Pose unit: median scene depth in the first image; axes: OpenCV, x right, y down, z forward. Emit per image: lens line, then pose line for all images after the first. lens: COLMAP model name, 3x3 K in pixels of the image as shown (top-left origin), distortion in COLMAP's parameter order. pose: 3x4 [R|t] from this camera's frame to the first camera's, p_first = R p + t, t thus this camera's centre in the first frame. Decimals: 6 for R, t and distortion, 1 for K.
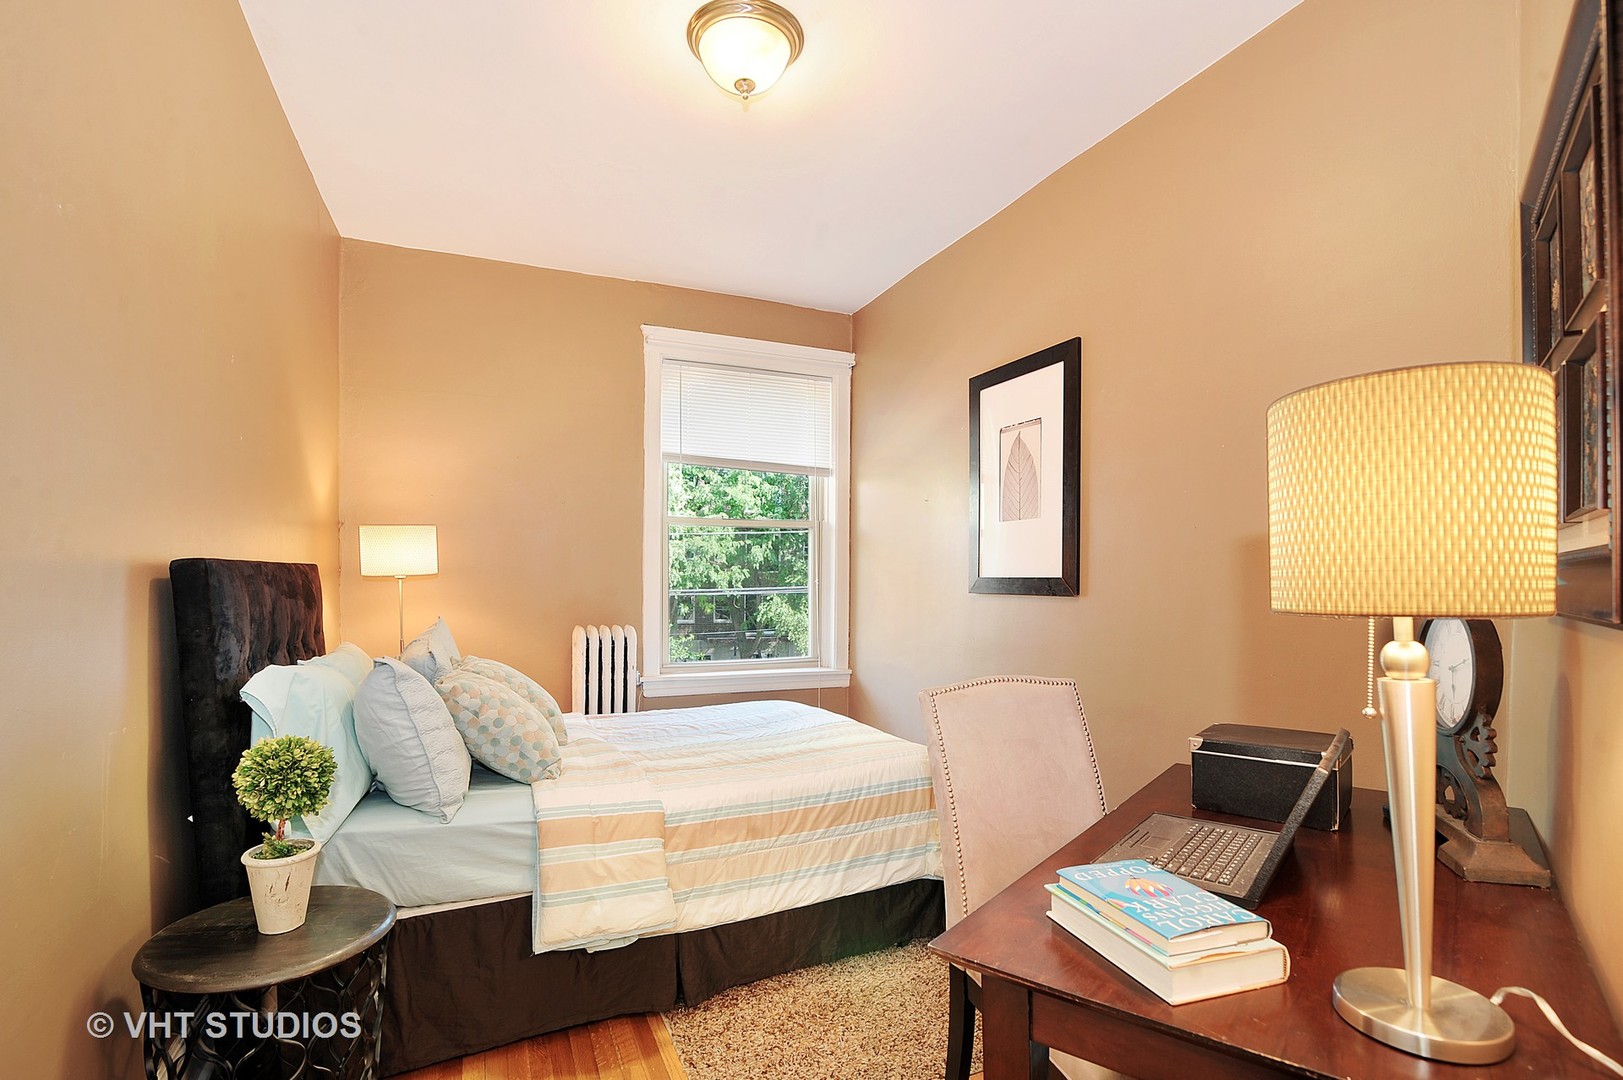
lens RADIAL K [[768.6, 0, 809.8], [0, 768.6, 560.0], [0, 0, 1]] dist [-0.024312, 0.000202]
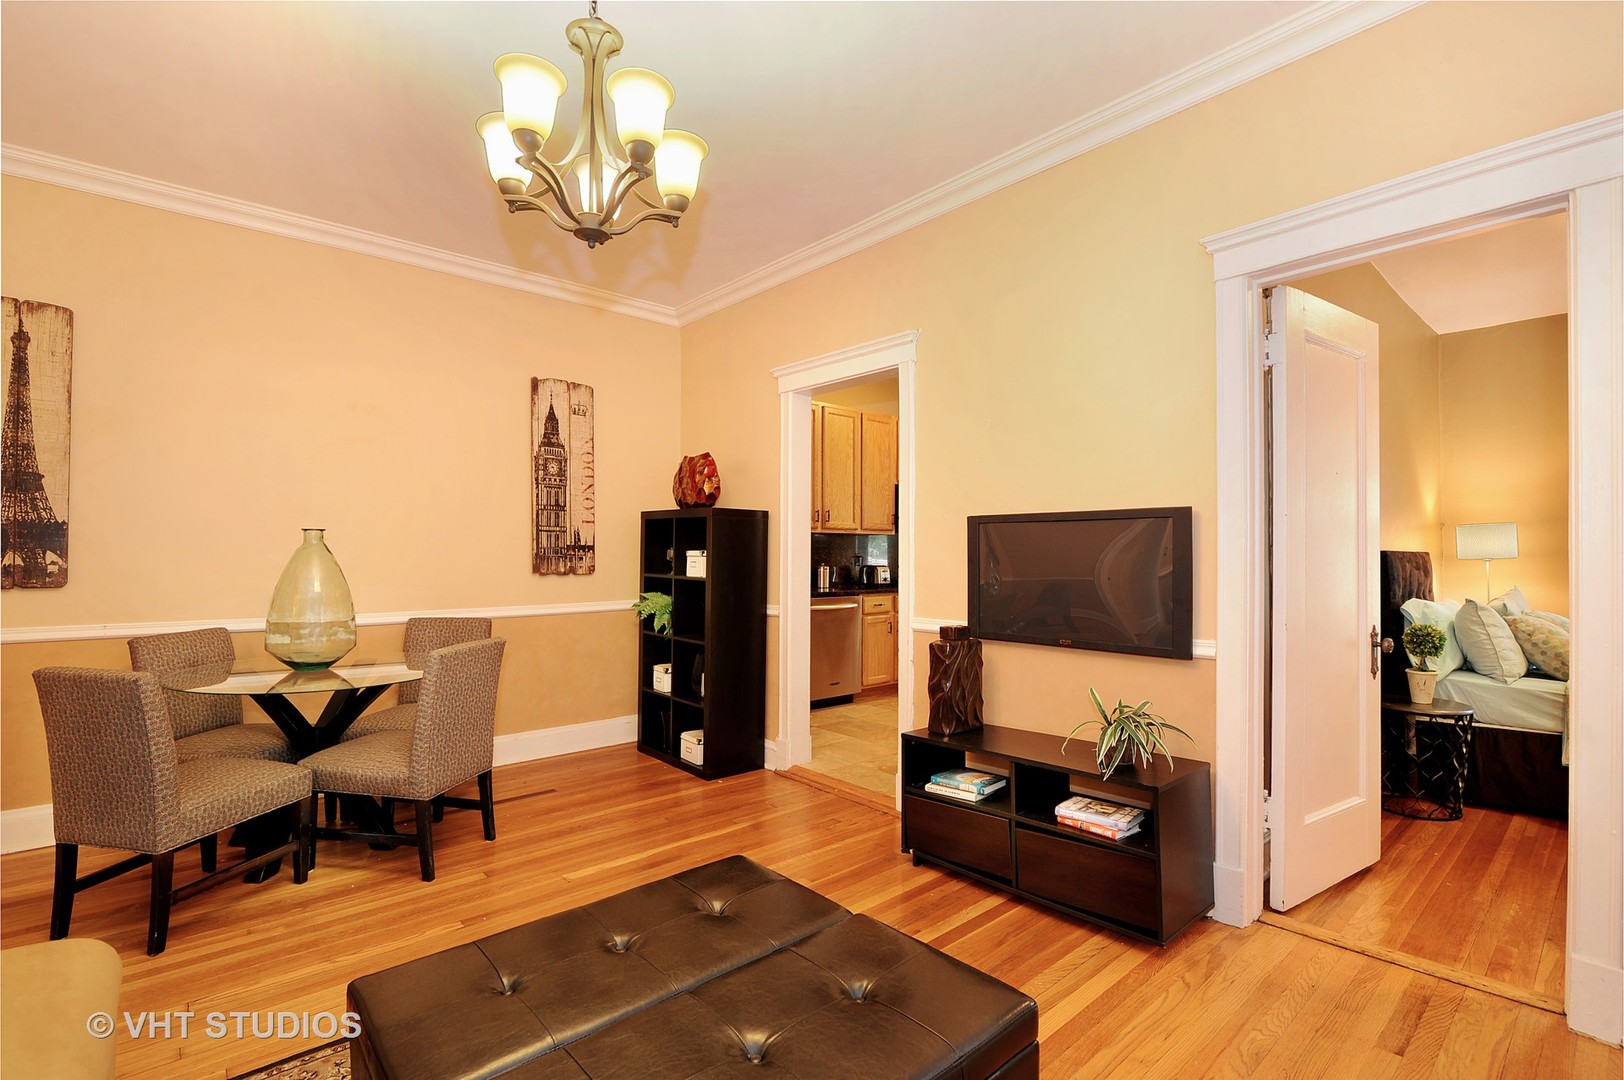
lens RADIAL K [[721.4, 0, 877.9], [0, 721.4, 563.6], [0, 0, 1]] dist [-0.020395, -0.000015]
pose [[0.347348, 0.005061, -0.937723, 0.633460], [0.013945, 0.999847, 0.010562, -0.003130], [0.937632, -0.016746, 0.347225, -1.078396]]
